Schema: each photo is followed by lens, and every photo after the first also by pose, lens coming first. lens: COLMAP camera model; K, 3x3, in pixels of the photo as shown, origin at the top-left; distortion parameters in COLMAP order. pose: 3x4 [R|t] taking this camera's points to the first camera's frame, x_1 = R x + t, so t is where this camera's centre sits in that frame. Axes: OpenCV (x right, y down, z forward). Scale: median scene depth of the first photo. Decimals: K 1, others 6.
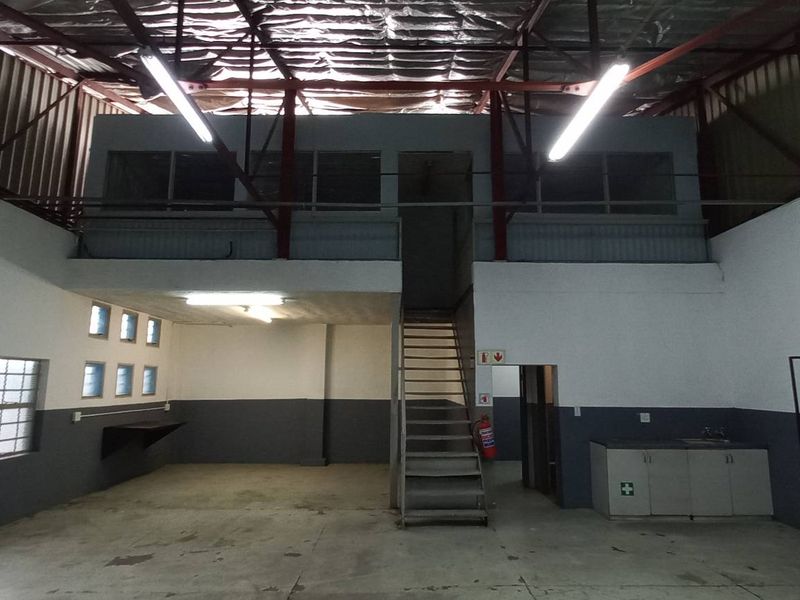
lens RADIAL K [[513.5, 0, 398.9], [0, 513.5, 297.3], [0, 0, 1]] dist [-0.003863, 0.004283]
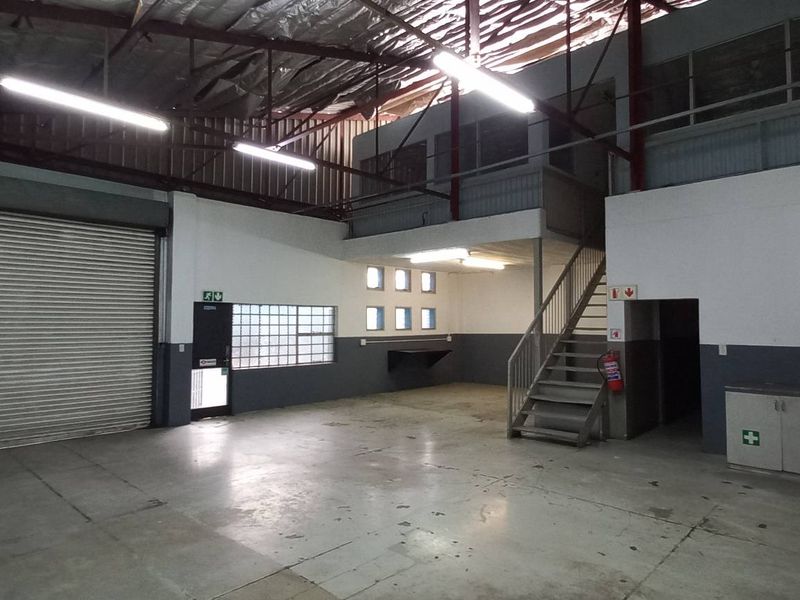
lens RADIAL K [[513.5, 0, 398.9], [0, 513.5, 297.3], [0, 0, 1]] dist [-0.003863, 0.004283]
pose [[0.714317, -0.036180, -0.698886, 0.538225], [0.119071, 0.990385, 0.070429, 0.004624], [0.689618, -0.133526, 0.711757, 0.000955]]
